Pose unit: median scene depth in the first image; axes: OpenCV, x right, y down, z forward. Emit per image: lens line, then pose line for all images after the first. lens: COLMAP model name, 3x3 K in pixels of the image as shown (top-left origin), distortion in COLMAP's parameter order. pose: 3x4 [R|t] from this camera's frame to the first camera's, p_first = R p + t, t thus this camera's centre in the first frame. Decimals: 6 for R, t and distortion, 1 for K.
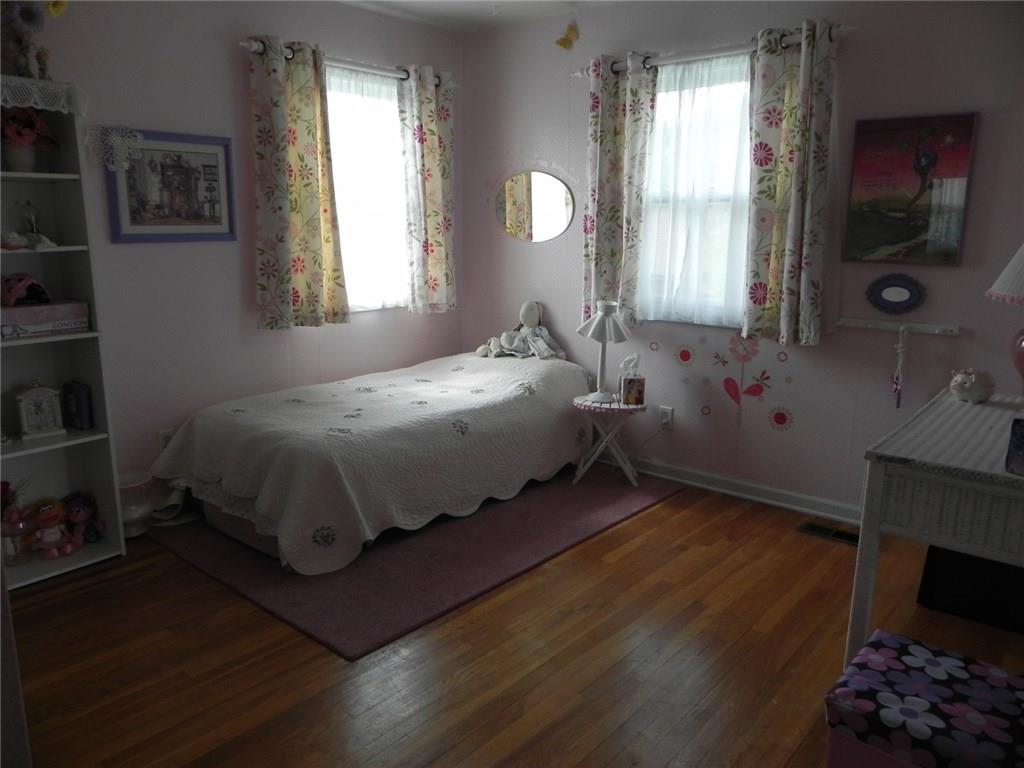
lens RADIAL K [[763.1, 0, 511.3], [0, 763.1, 386.1], [0, 0, 1]] dist [-0.011571, 0.003512]
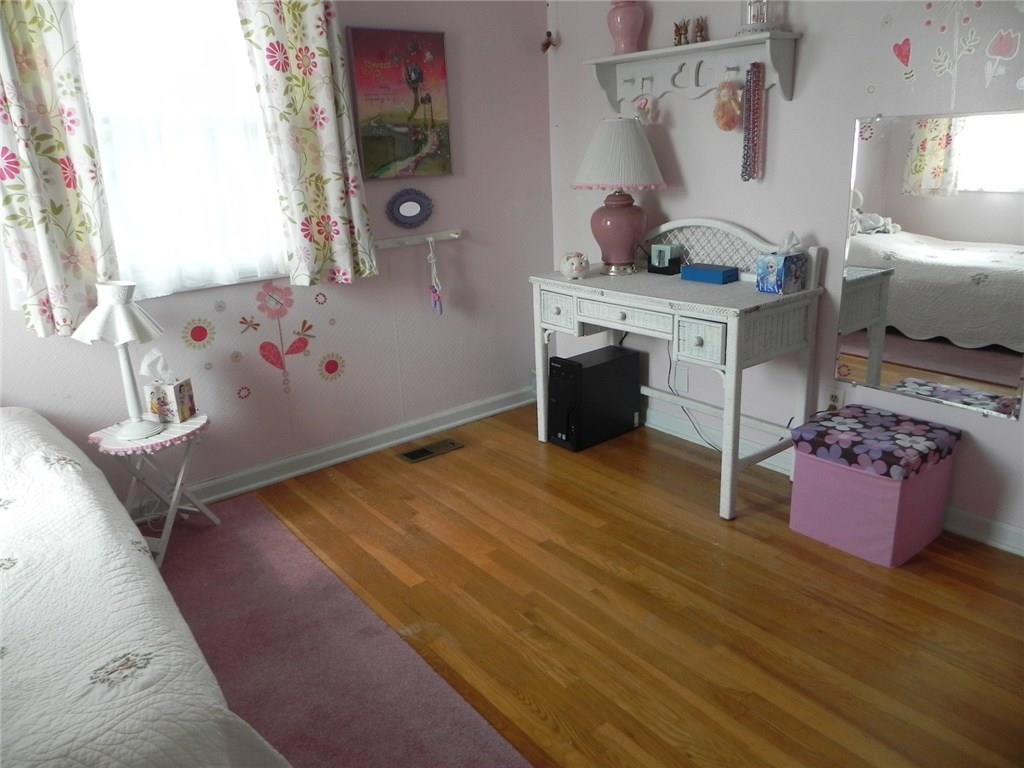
lens RADIAL K [[763.1, 0, 511.7], [0, 763.1, 381.8], [0, 0, 1]] dist [-0.011571, 0.003512]
pose [[0.210781, -0.315009, 0.925387, -0.476064], [0.249652, 0.932609, 0.260602, -0.132790], [-0.945117, 0.176095, 0.275218, 0.609014]]
